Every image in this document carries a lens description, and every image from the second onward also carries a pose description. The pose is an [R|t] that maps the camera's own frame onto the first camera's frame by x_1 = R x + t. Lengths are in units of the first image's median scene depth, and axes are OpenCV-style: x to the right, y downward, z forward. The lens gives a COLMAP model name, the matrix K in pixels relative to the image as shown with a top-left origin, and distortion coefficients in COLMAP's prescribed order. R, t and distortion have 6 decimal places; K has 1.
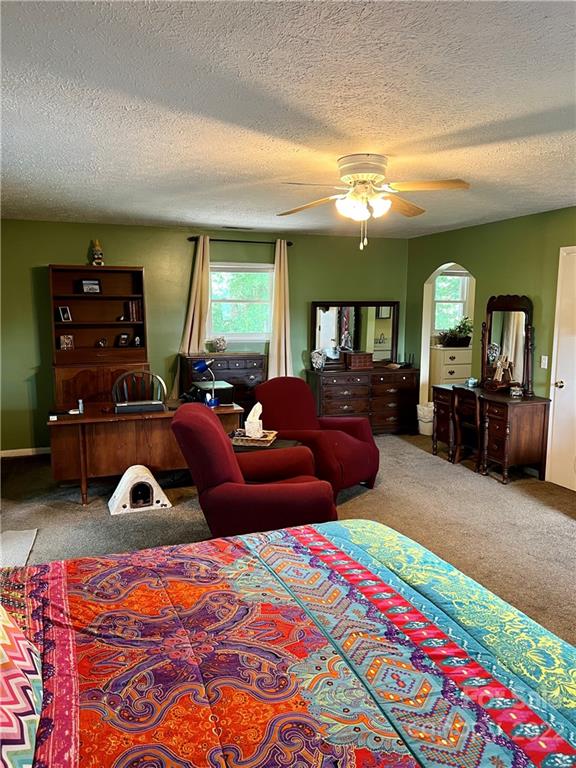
lens RADIAL K [[580.5, 0, 292.1], [0, 580.5, 383.5], [0, 0, 1]] dist [0.064108, -0.009297]
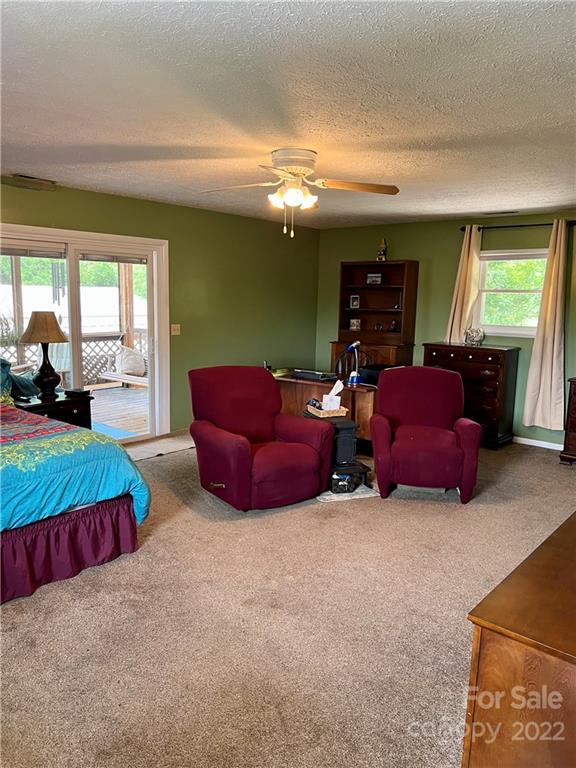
lens RADIAL K [[580.5, 0, 285.1], [0, 580.5, 389.4], [0, 0, 1]] dist [0.064108, -0.009297]
pose [[0.510333, 0.148249, -0.847102, 0.820715], [-0.136388, 0.986515, 0.090480, -0.036835], [0.849093, 0.069359, 0.523670, 0.335465]]
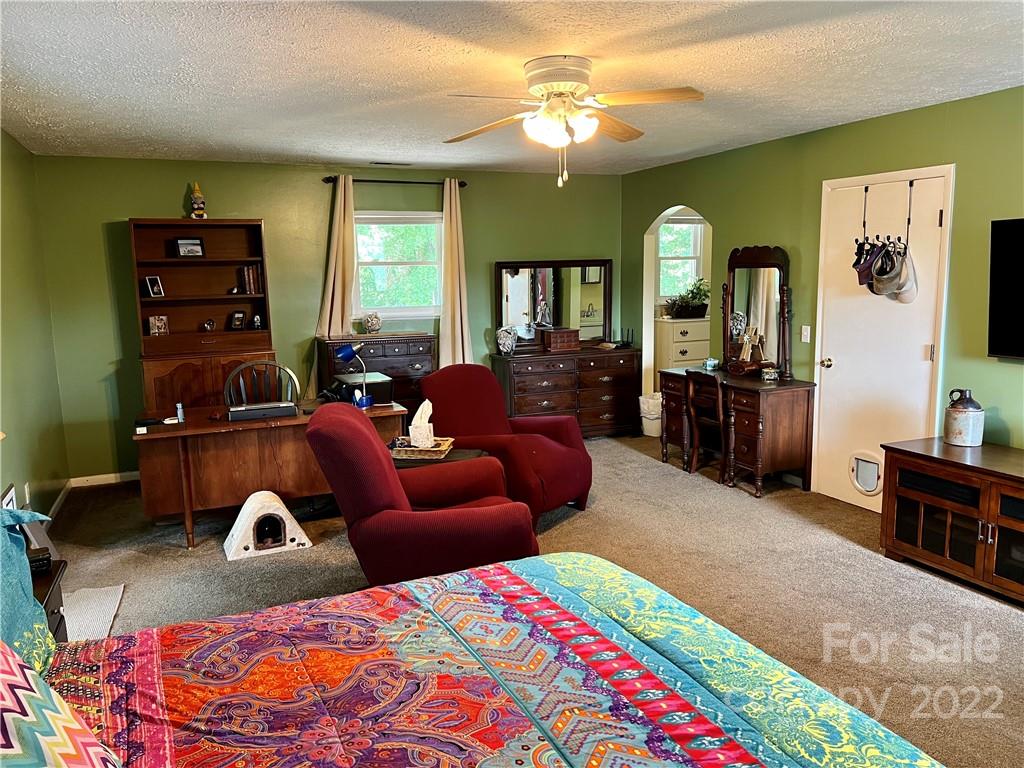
lens RADIAL K [[774.0, 0, 506.7], [0, 774.0, 383.6], [0, 0, 1]] dist [0.064108, -0.009297]
pose [[0.998547, -0.031360, 0.043820, 0.000669], [0.030843, 0.999447, 0.012414, 0.003456], [-0.044185, -0.011044, 0.998962, 0.017203]]
